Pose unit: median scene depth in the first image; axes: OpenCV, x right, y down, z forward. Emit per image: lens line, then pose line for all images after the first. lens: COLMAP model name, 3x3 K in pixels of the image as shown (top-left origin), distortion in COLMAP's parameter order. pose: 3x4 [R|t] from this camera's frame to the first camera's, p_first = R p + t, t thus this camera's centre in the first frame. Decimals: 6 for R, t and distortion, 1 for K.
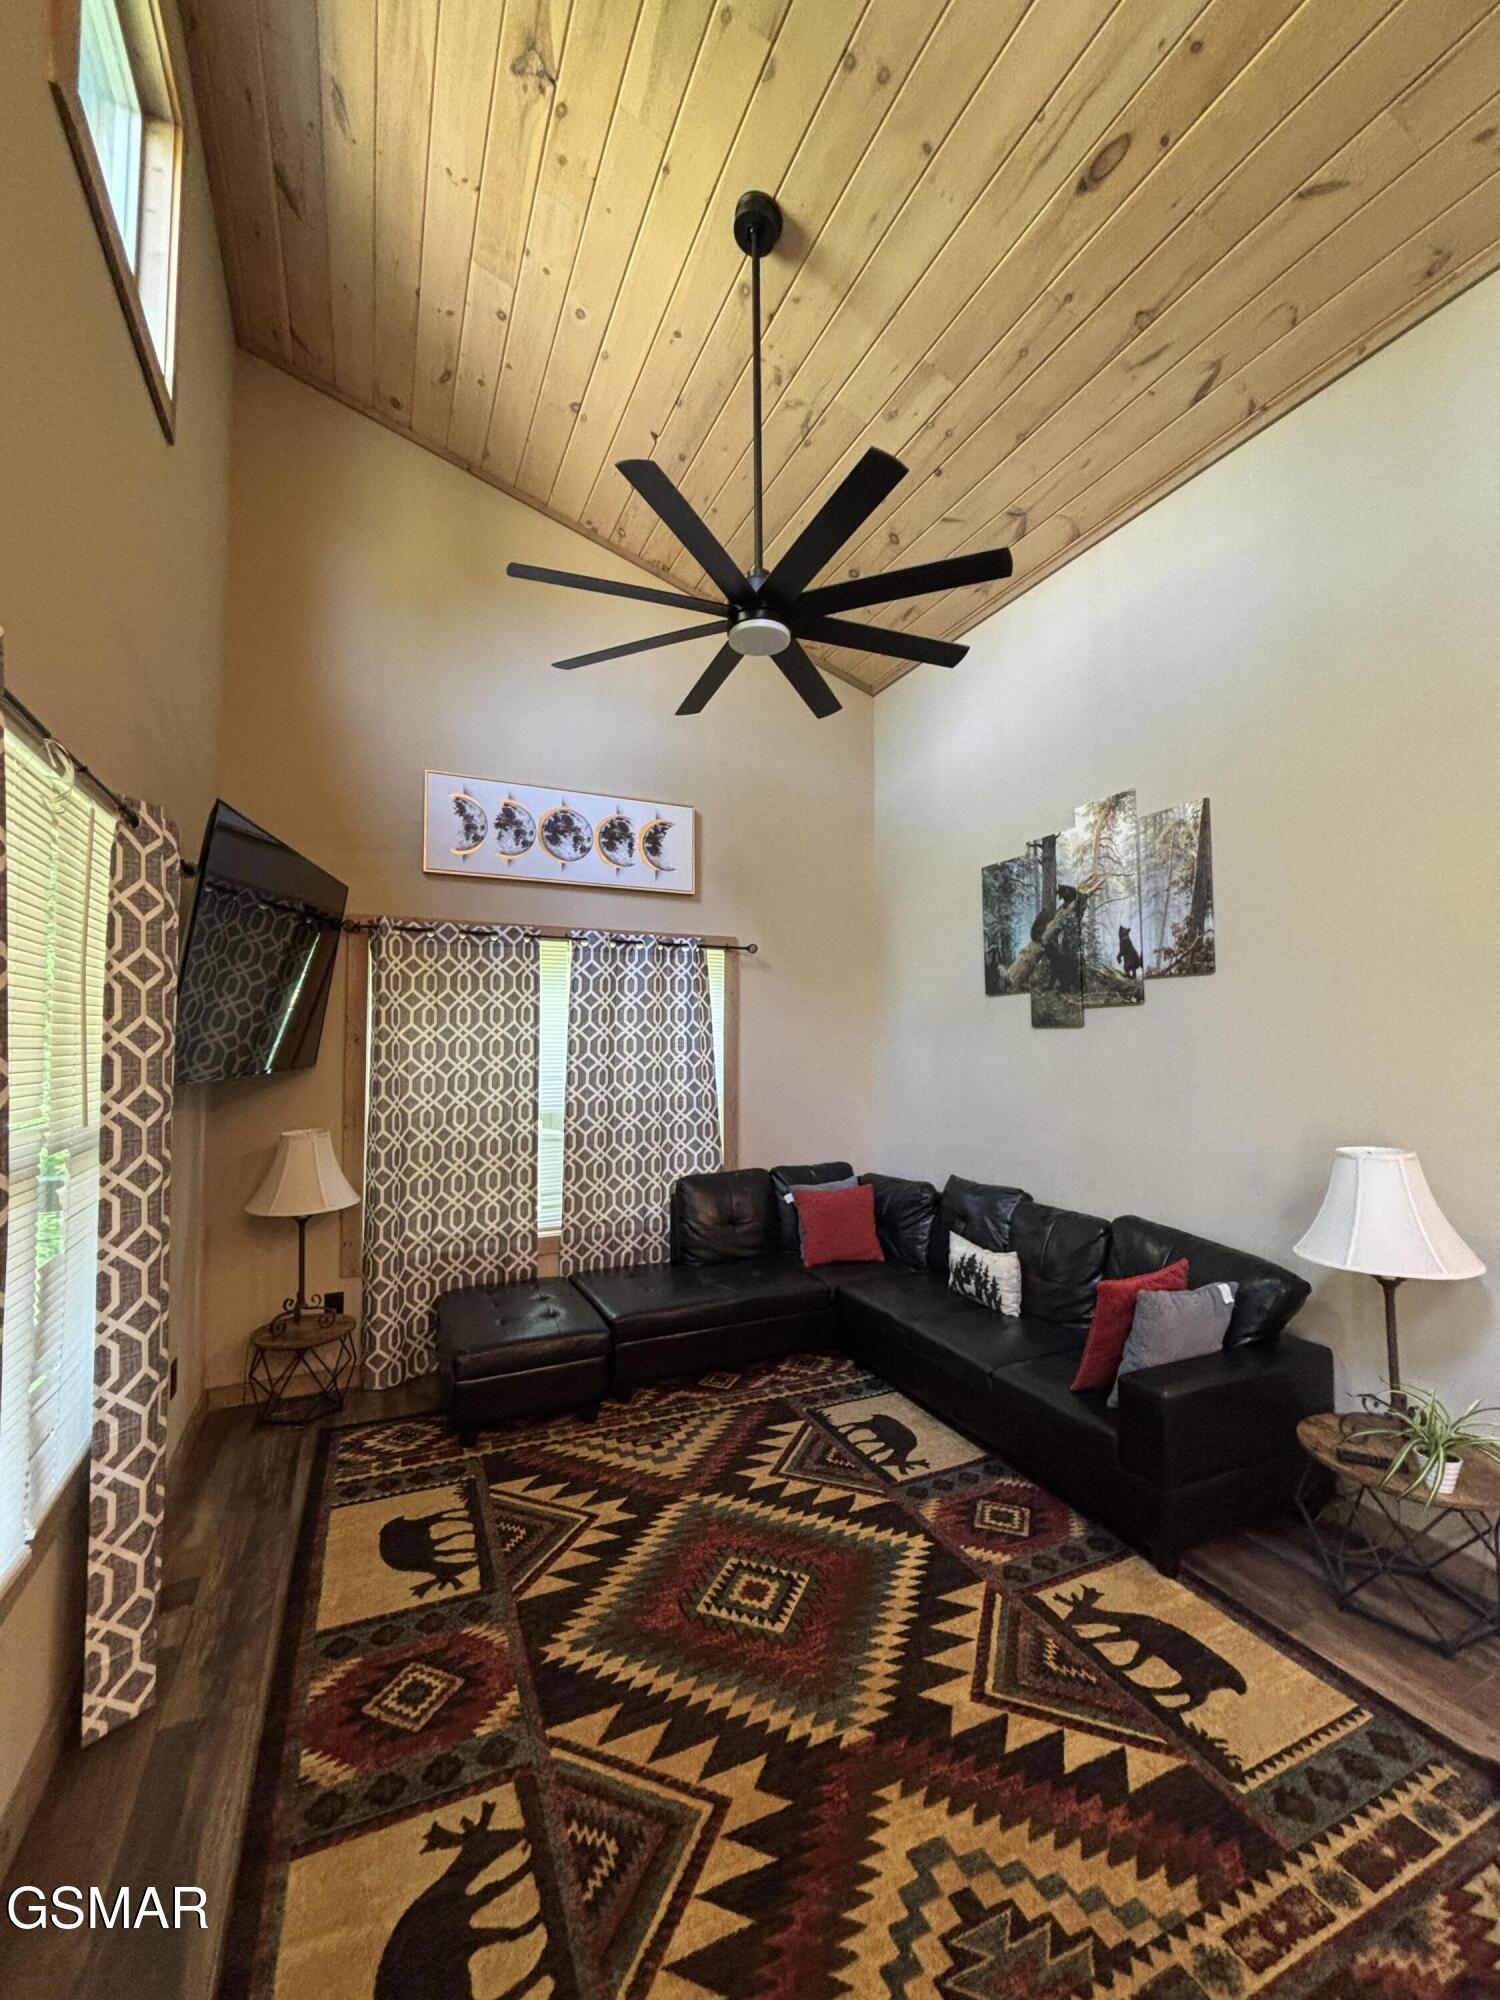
lens RADIAL K [[814.0, 0, 745.9], [0, 814.0, 1002.7], [0, 0, 1]] dist [0.012100, -0.003887]
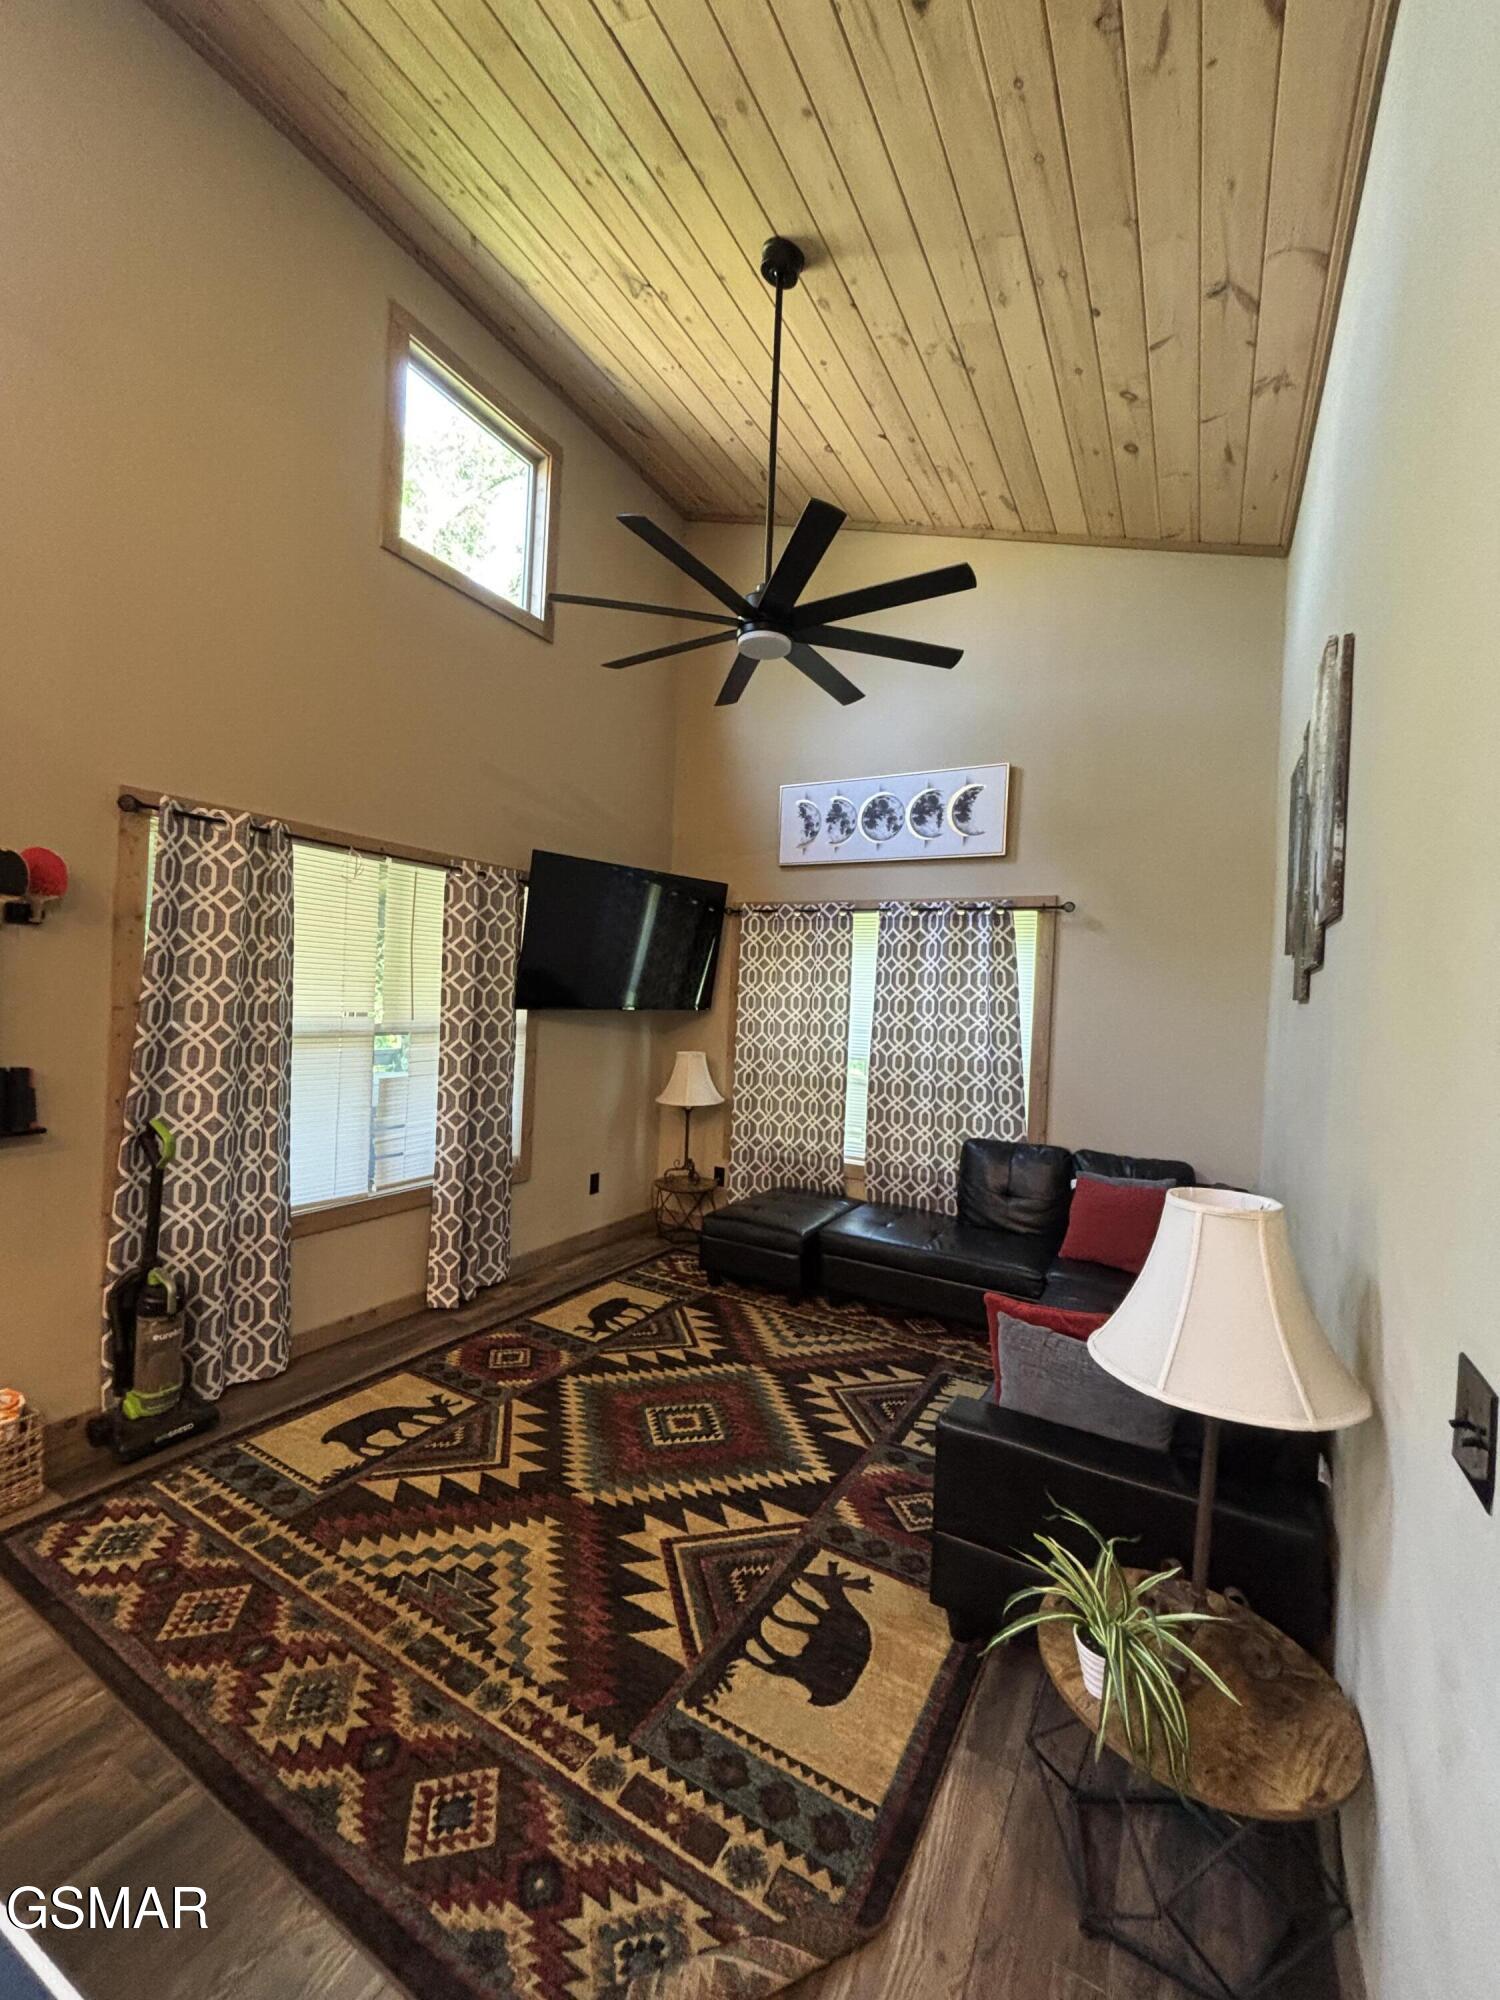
lens RADIAL K [[812.8, 0, 750.0], [0, 812.8, 1000.0], [0, 0, 1]] dist [-0.007879, 0.011011]
pose [[0.578161, 0.033766, -0.815224, 0.905924], [0.003878, 0.999018, 0.044129, -0.006072], [0.815914, -0.028675, 0.577462, 0.296577]]
